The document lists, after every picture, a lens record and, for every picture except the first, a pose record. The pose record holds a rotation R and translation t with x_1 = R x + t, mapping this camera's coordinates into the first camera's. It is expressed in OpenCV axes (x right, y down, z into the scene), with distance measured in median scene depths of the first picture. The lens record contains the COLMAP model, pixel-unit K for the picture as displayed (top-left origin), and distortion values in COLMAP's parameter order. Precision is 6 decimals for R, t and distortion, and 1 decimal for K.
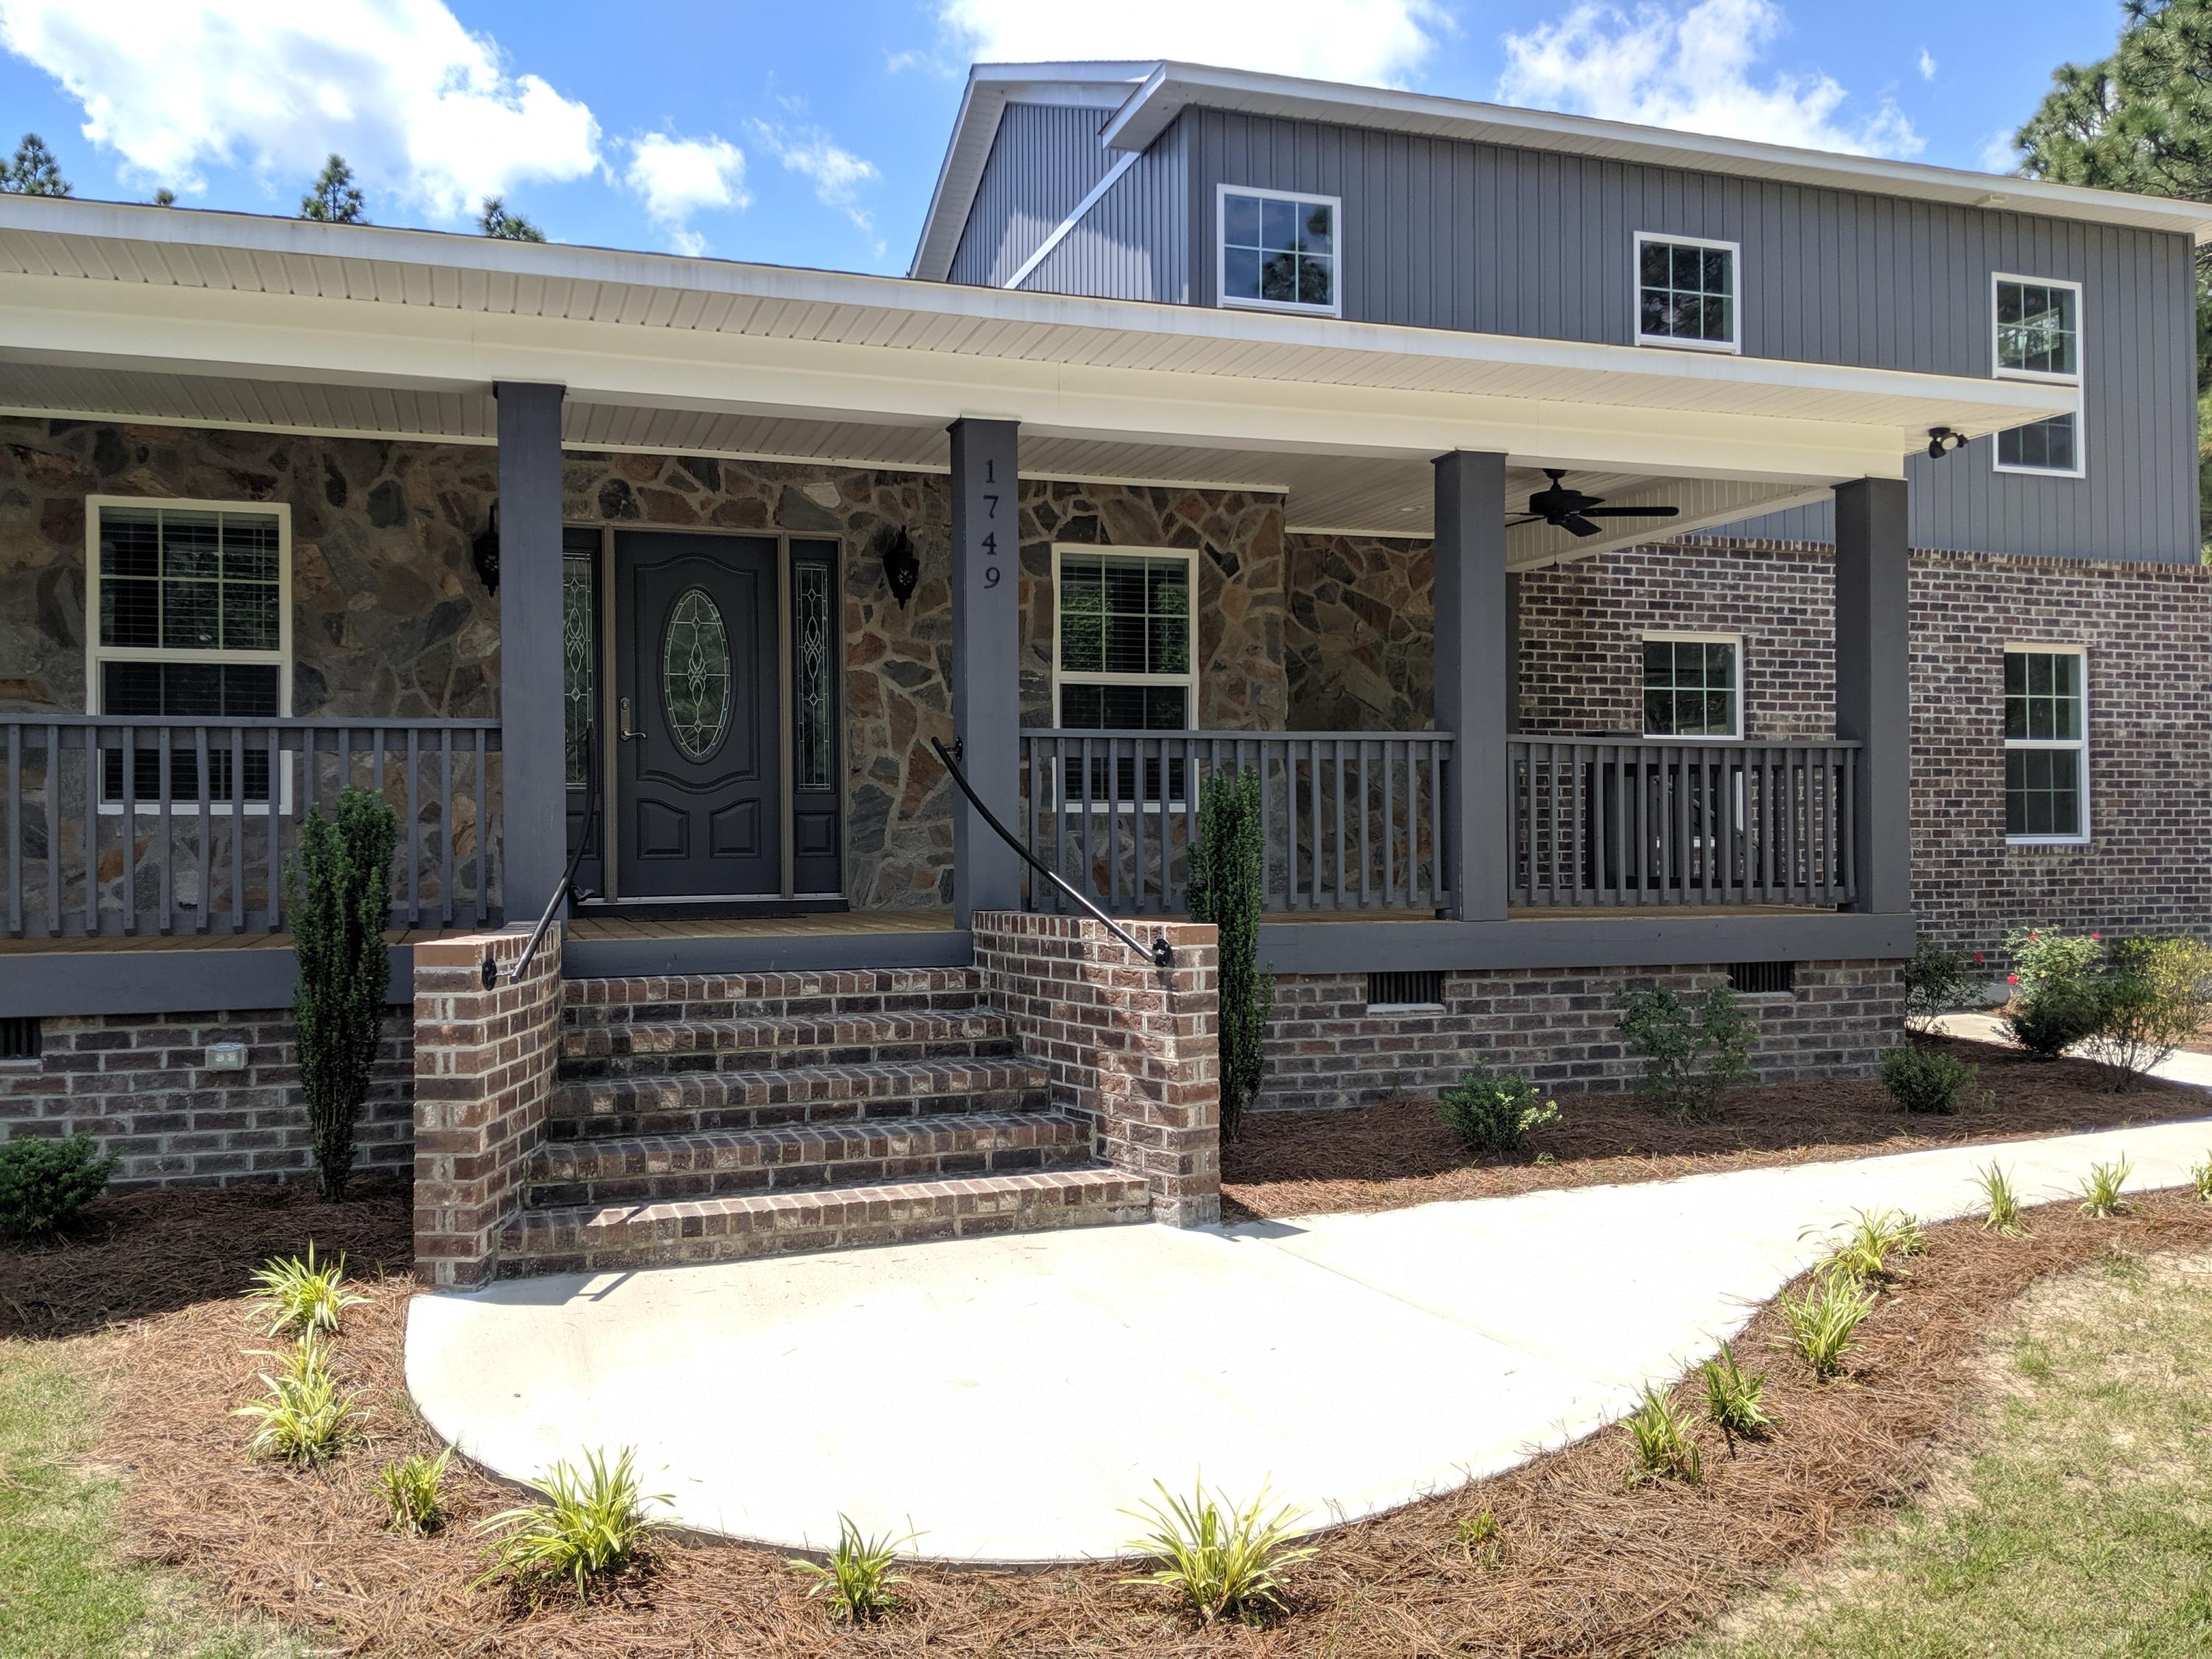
lens RADIAL K [[1782.7, 0, 1093.4], [0, 1782.7, 837.8], [0, 0, 1]] dist [0.029384, -0.035951]
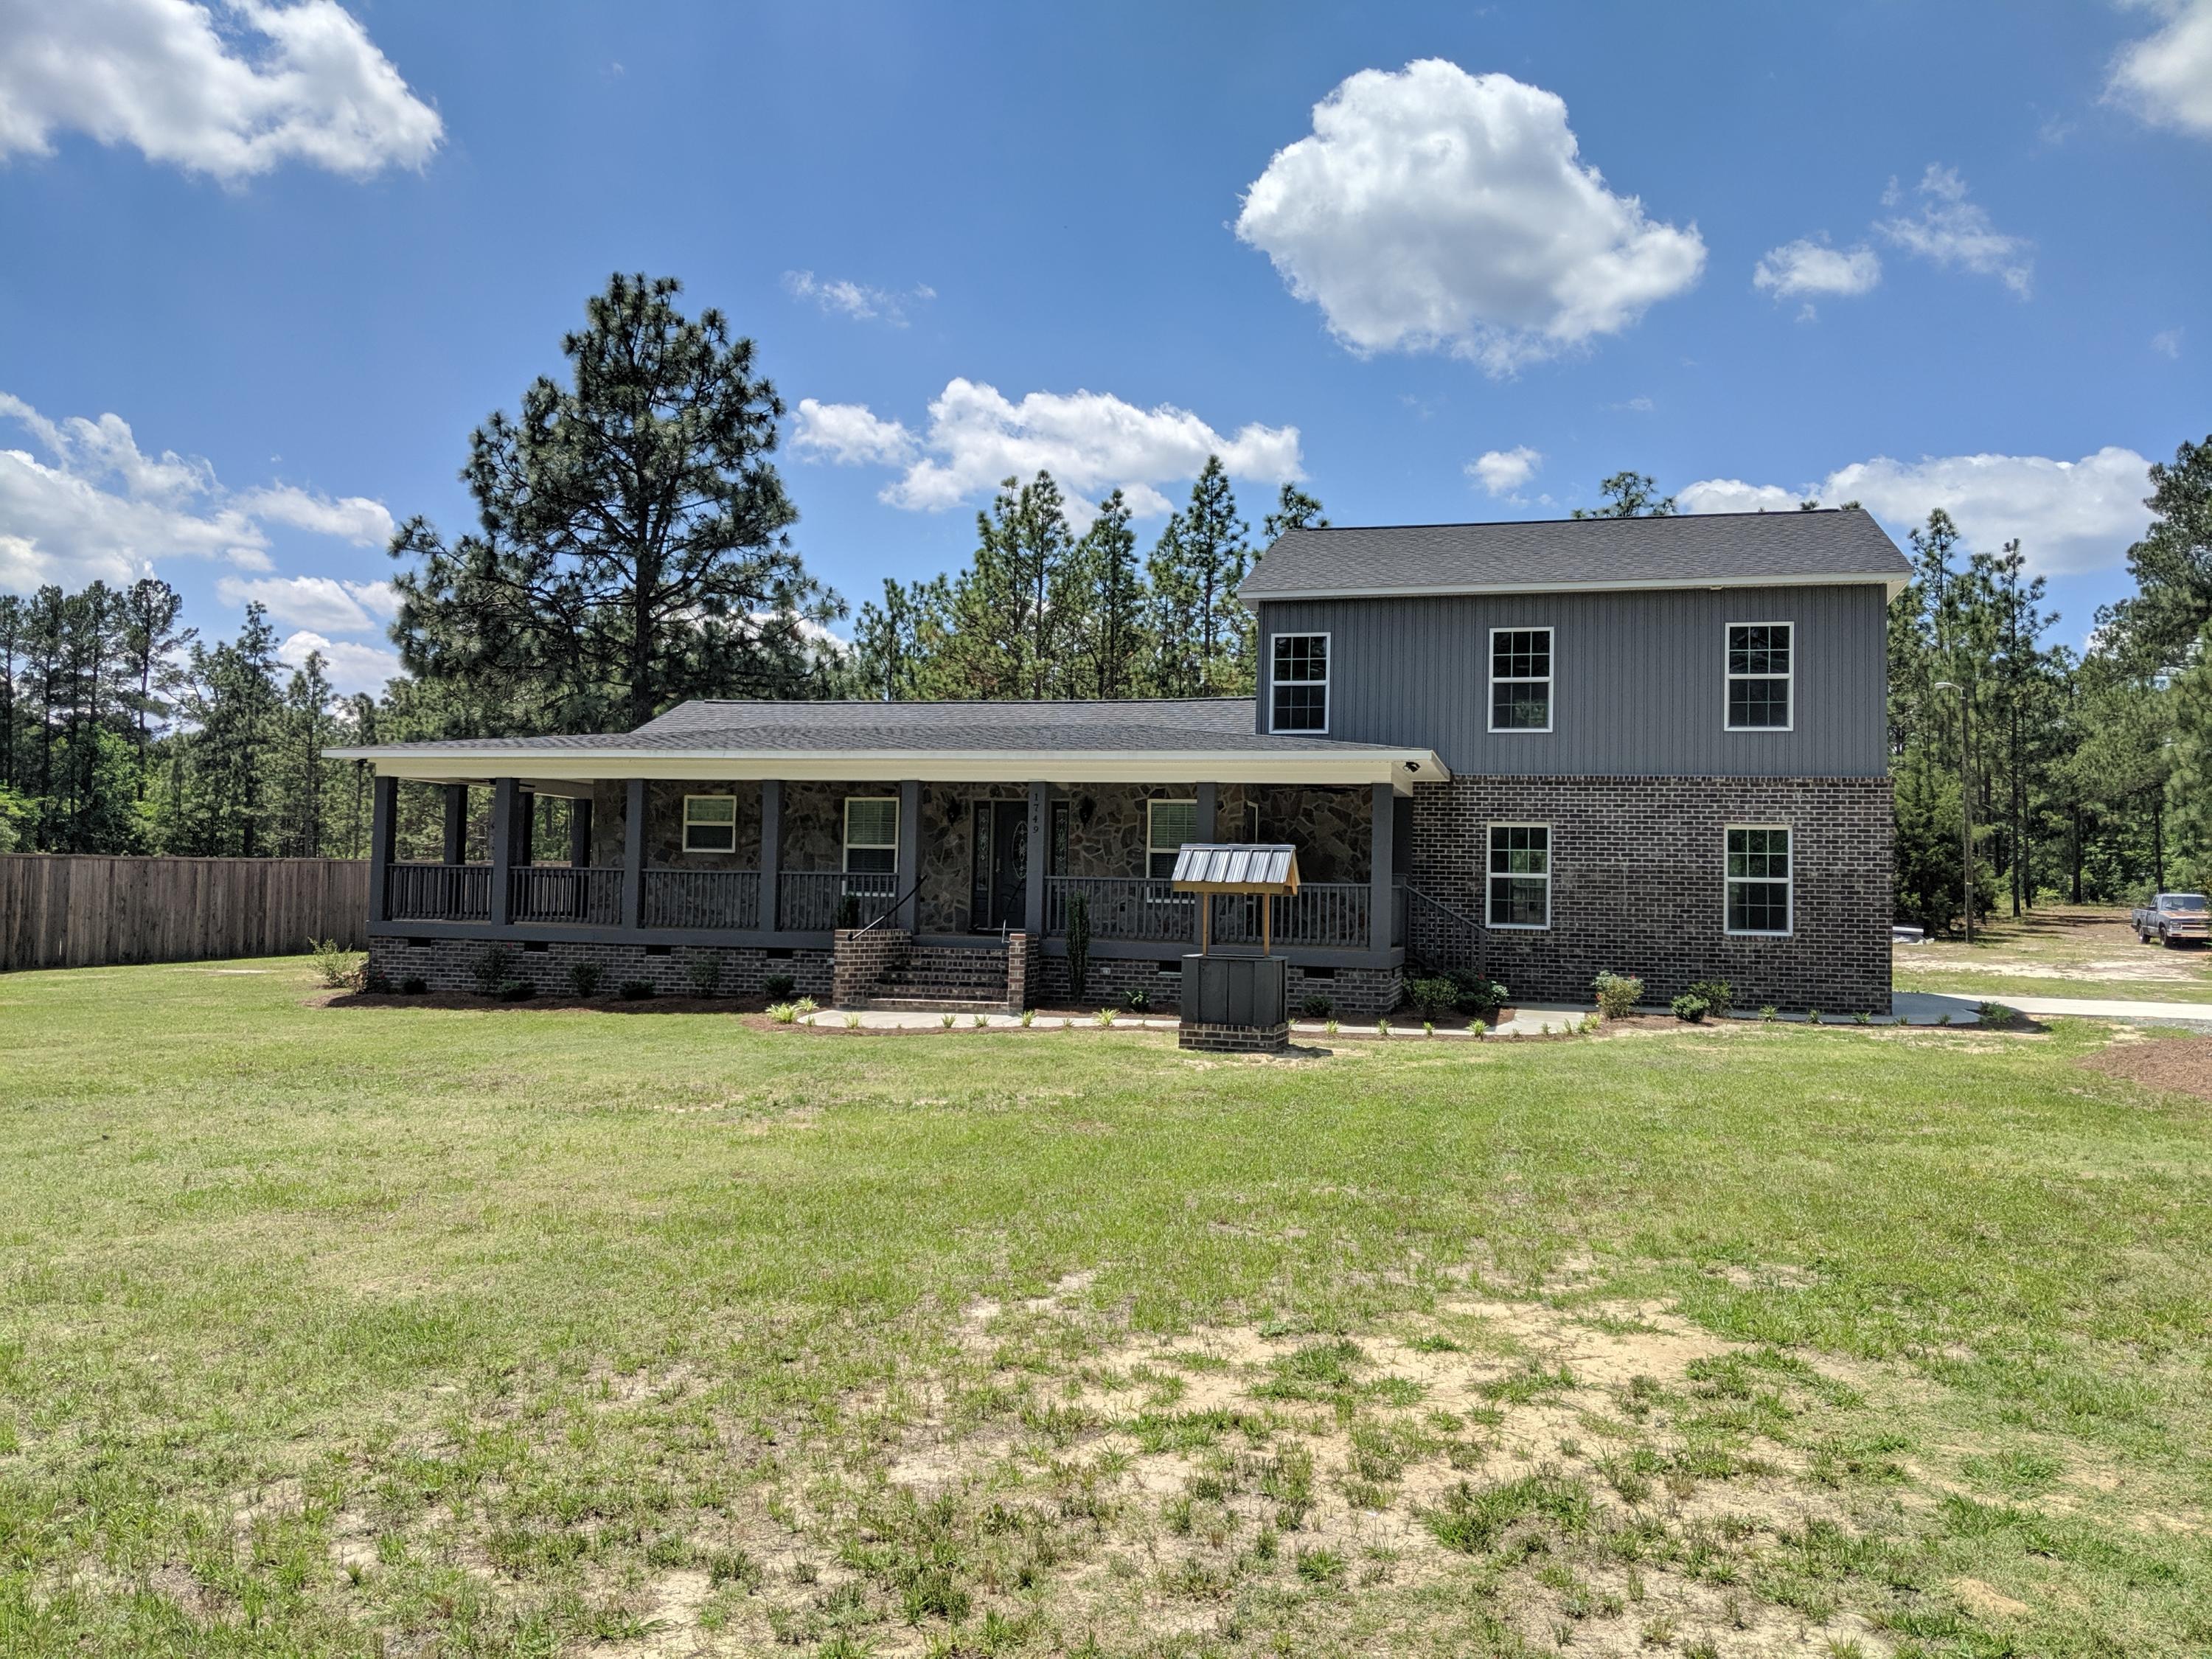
lens RADIAL K [[1782.7, 0, 1113.9], [0, 1782.7, 827.5], [0, 0, 1]] dist [0.029384, -0.035951]
pose [[0.838033, 0.005126, -0.545596, 0.991137], [-0.030438, 0.998838, -0.037369, -0.018358], [0.544770, 0.047924, 0.837215, -0.883225]]
